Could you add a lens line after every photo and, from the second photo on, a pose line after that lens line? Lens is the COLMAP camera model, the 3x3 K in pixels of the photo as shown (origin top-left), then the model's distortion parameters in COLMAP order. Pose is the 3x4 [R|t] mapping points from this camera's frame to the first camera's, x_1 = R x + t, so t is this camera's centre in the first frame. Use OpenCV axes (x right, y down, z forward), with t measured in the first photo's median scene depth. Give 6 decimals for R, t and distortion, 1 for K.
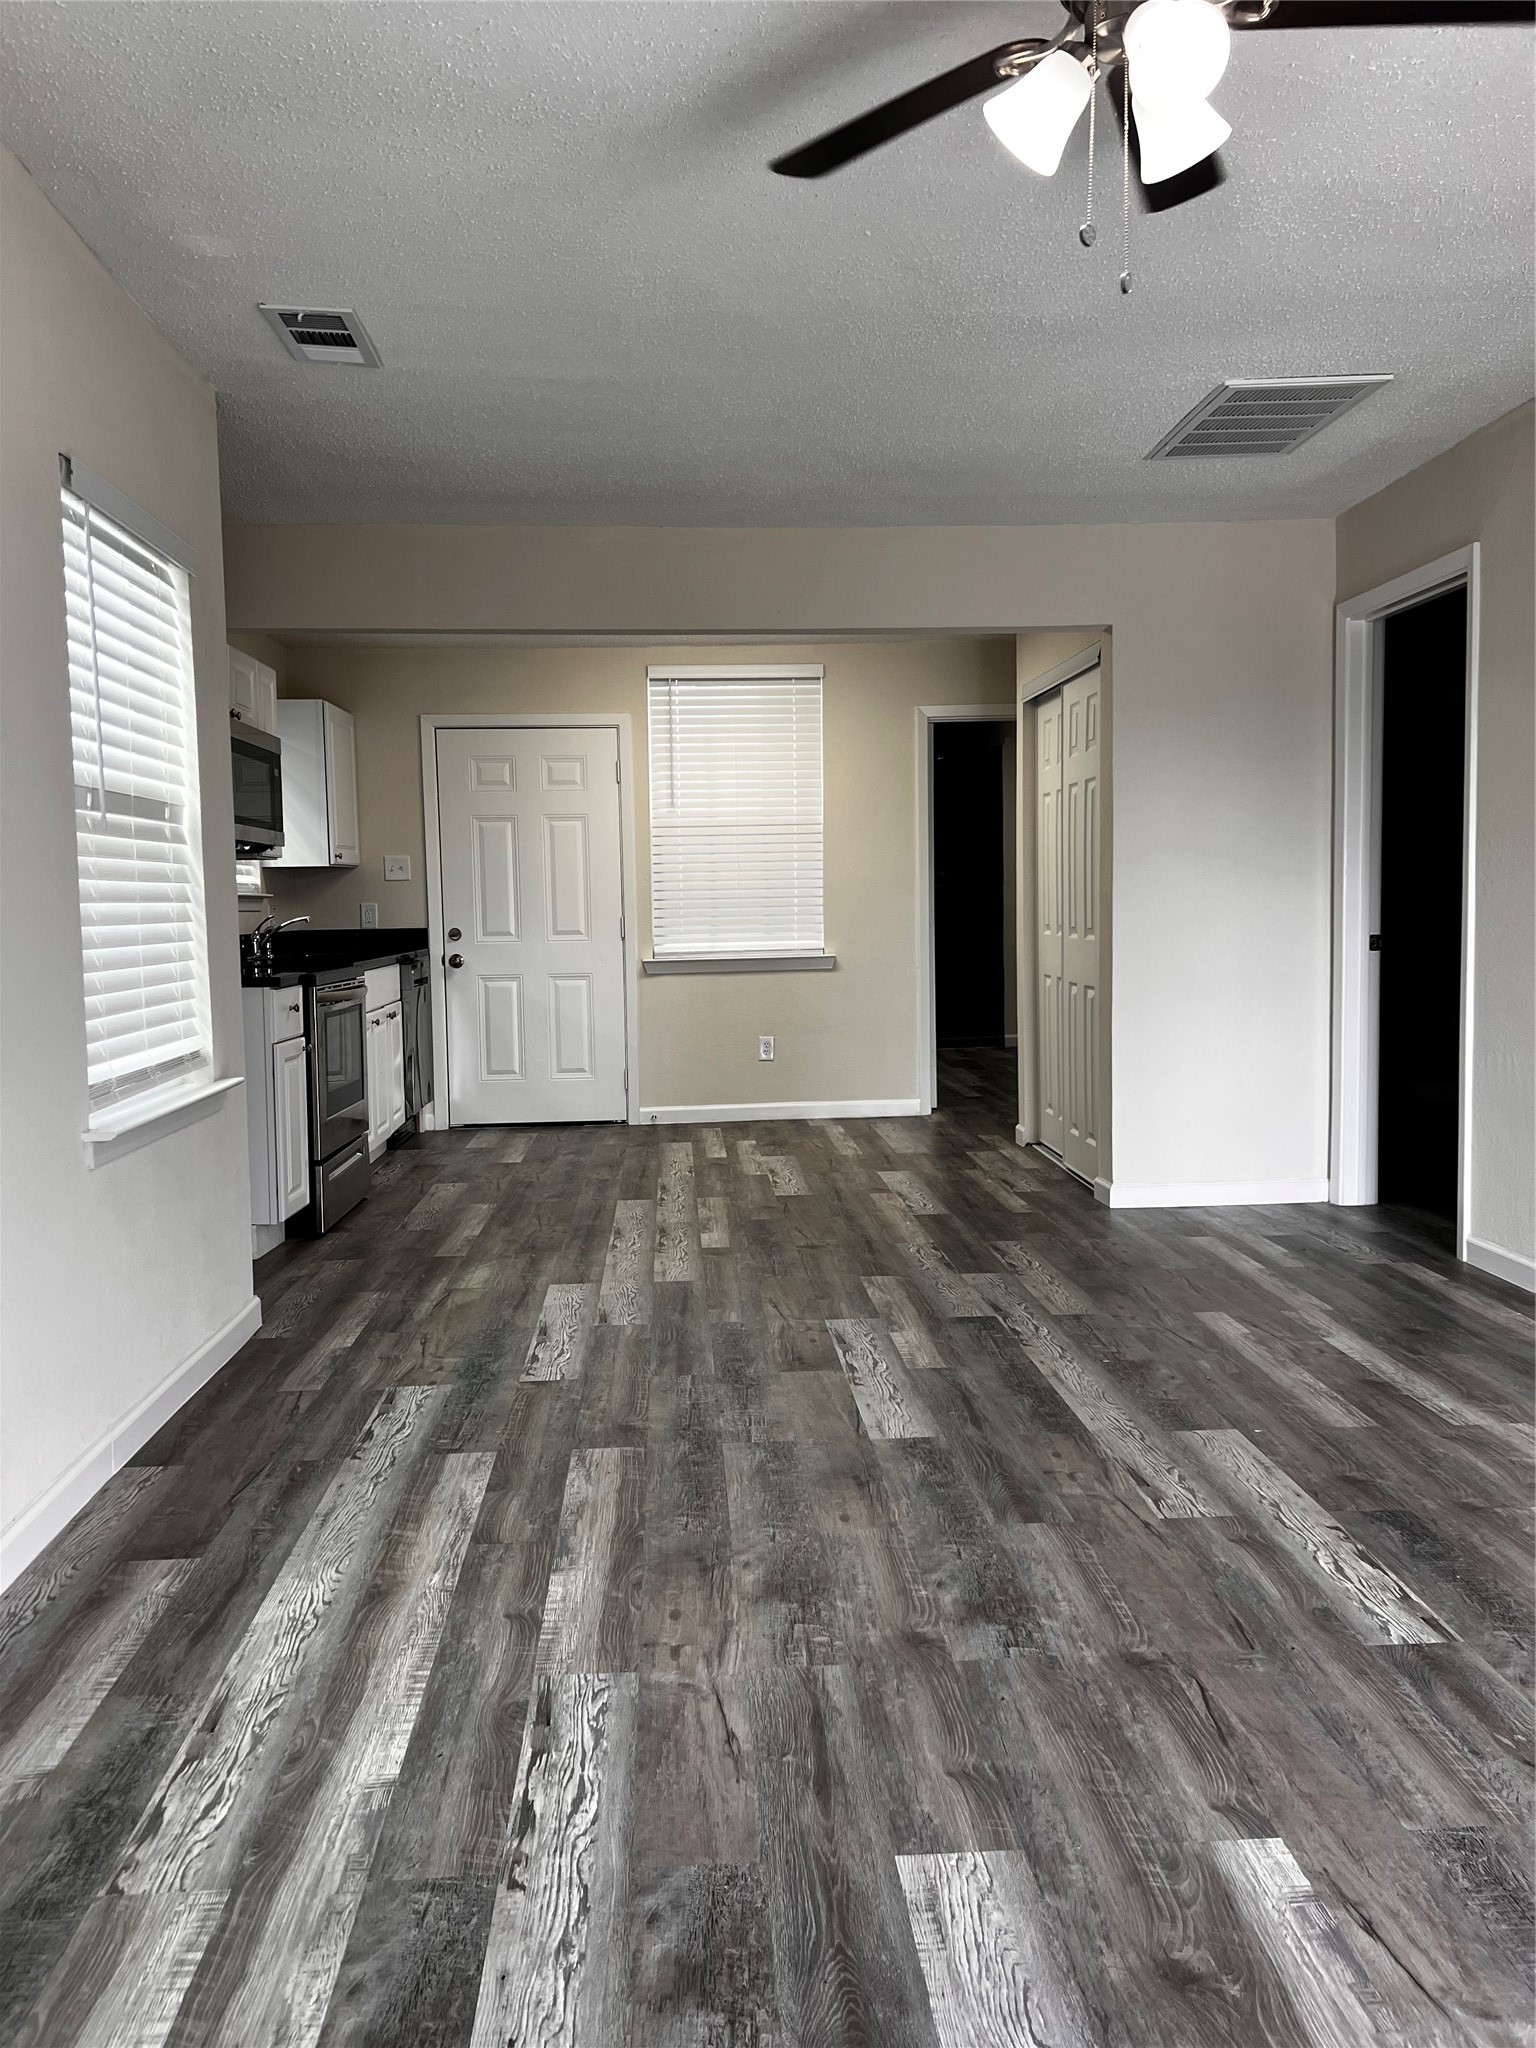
lens RADIAL K [[1535.8, 0, 758.6], [0, 1535.8, 1009.1], [0, 0, 1]] dist [0.043180, -0.057424]
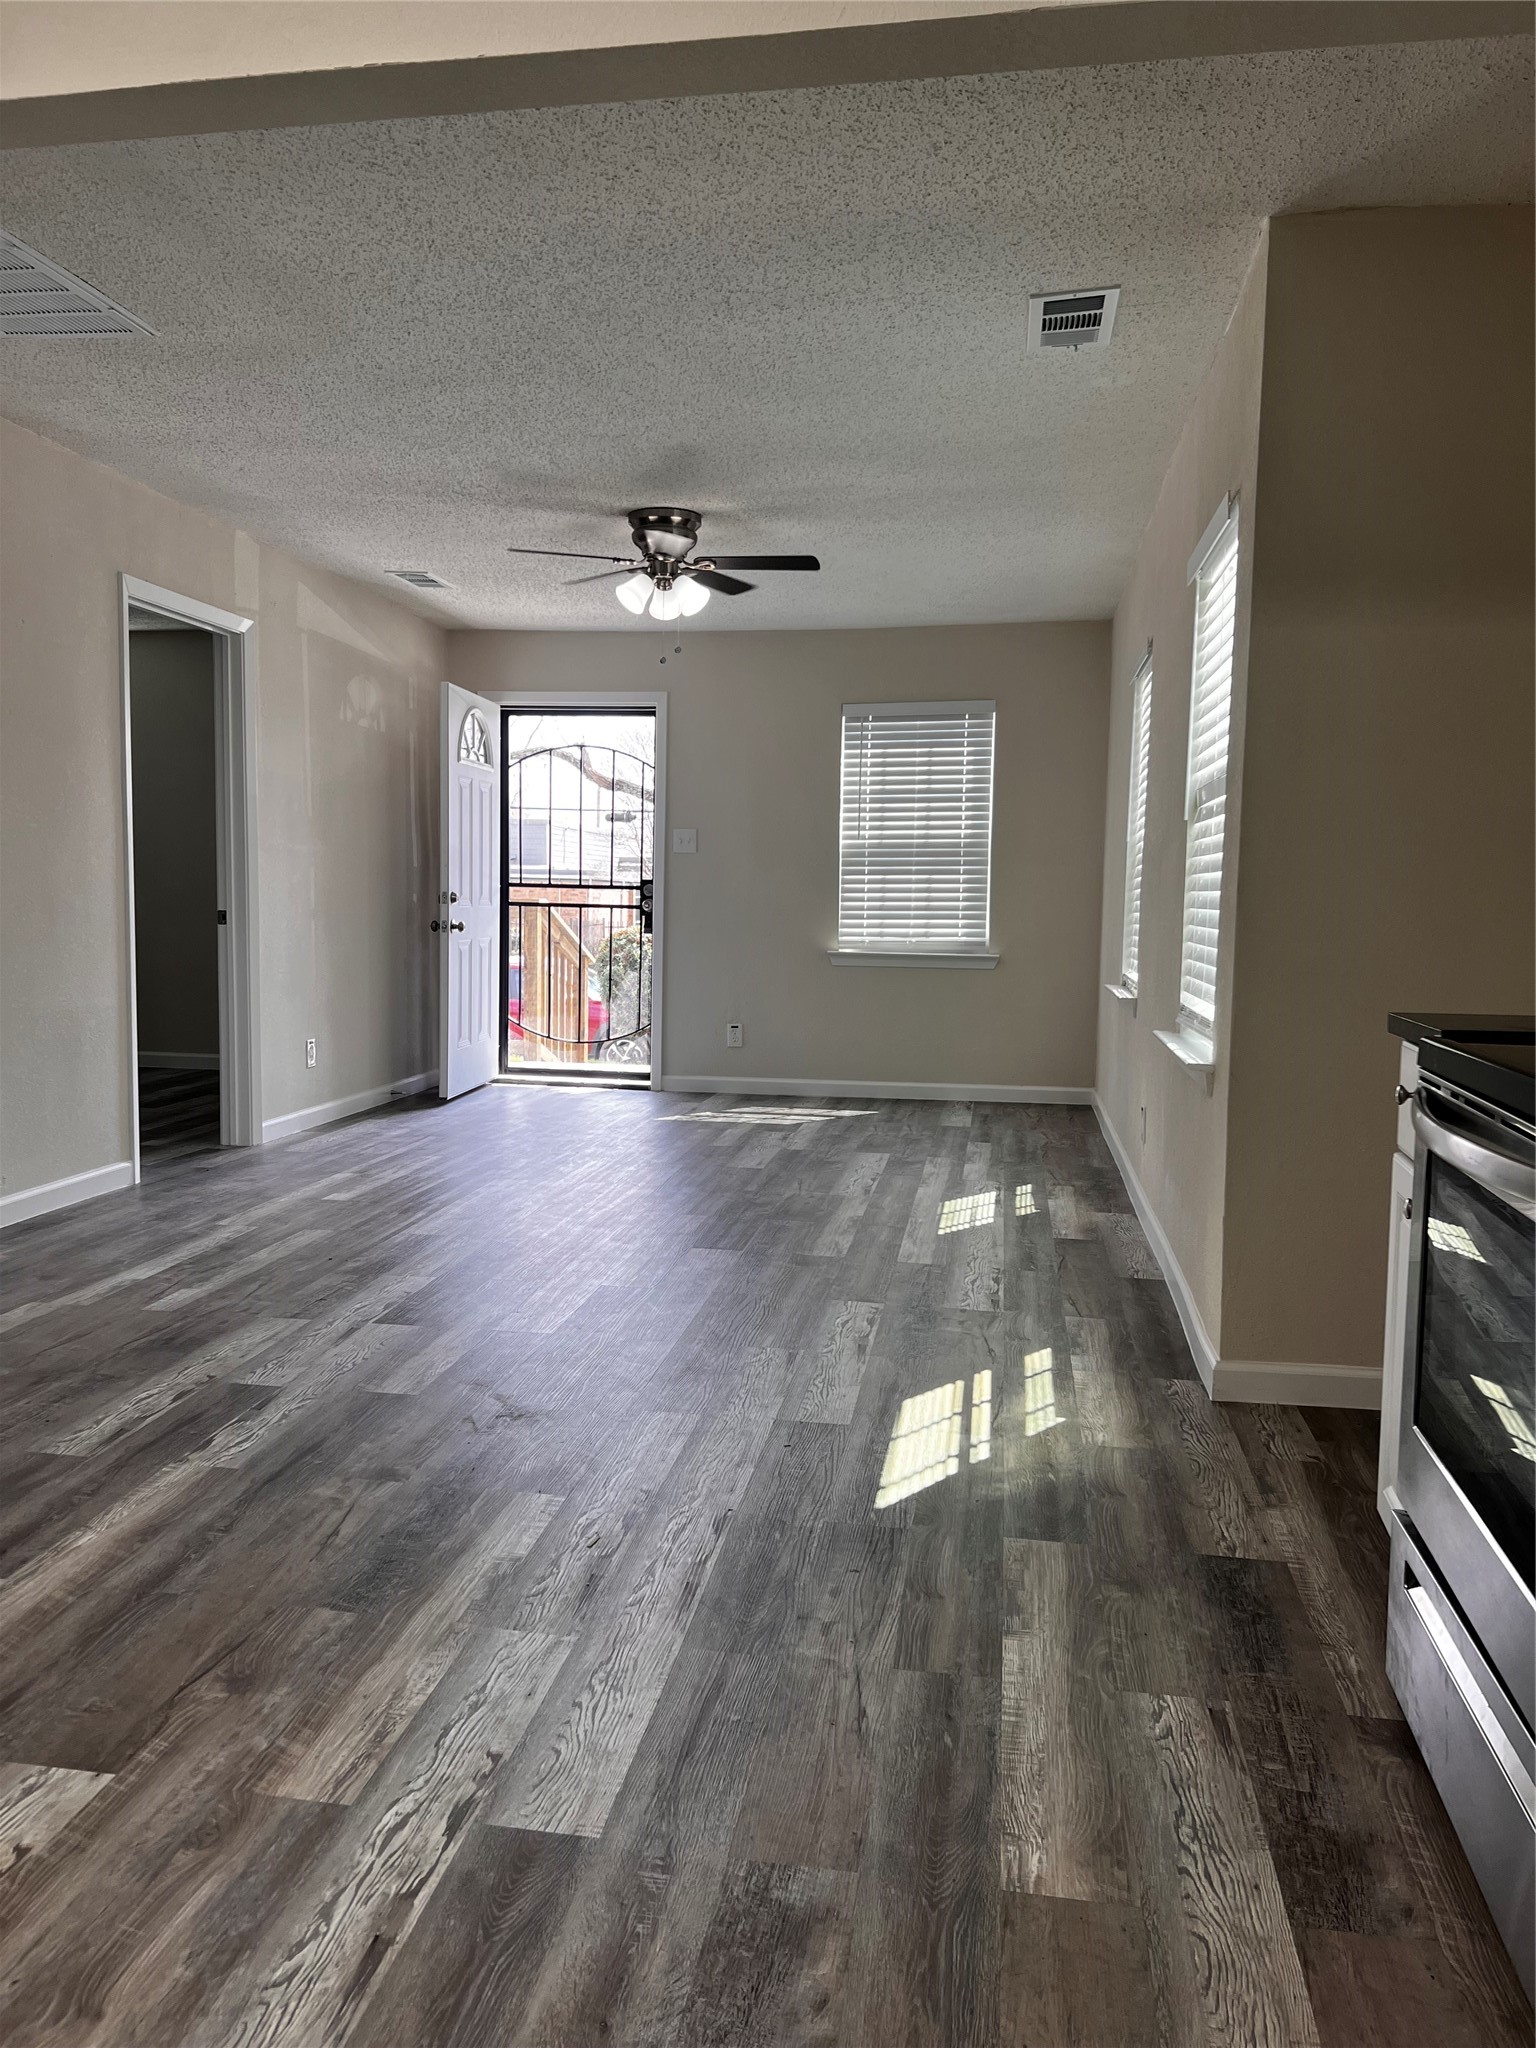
lens RADIAL K [[1535.8, 0, 748.2], [0, 1535.8, 1036.9], [0, 0, 1]] dist [0.043180, -0.057424]
pose [[-0.974838, -0.021147, 0.221910, -0.312938], [0.014667, 0.987248, 0.158512, -0.131523], [-0.222432, 0.157779, -0.962097, 2.137721]]
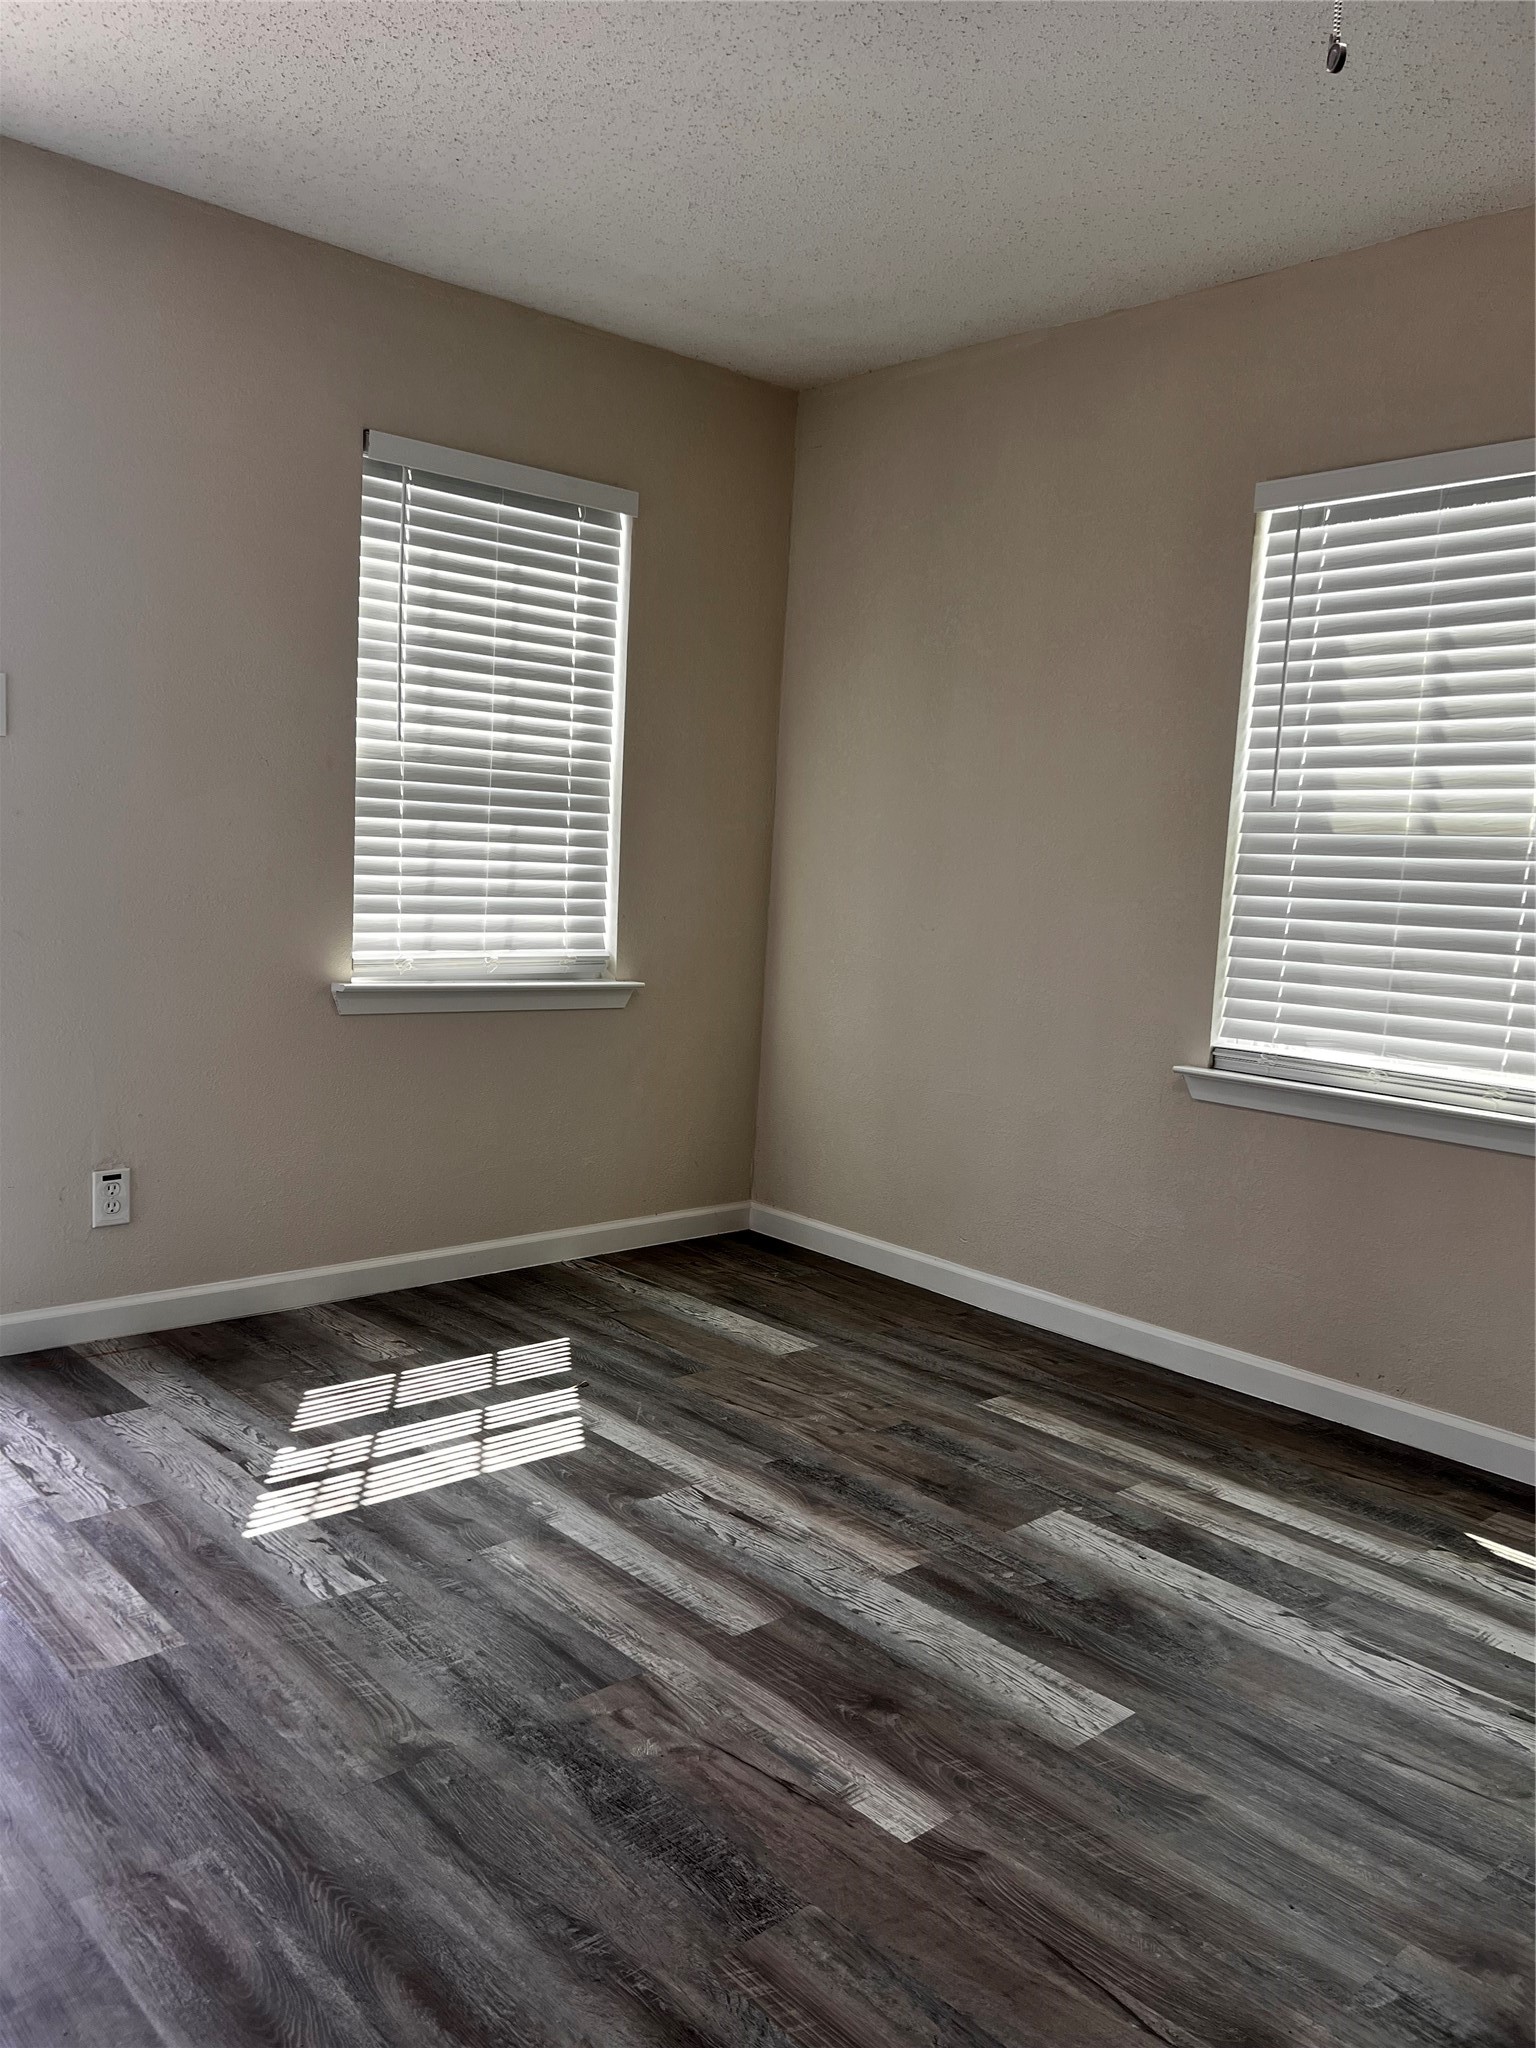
lens RADIAL K [[1535.8, 0, 757.4], [0, 1535.8, 1027.7], [0, 0, 1]] dist [0.043180, -0.057424]
pose [[-0.775806, 0.039346, -0.629744, 0.527273], [-0.089582, 0.981075, 0.171657, -0.066655], [0.624580, 0.189586, -0.757599, 0.831934]]
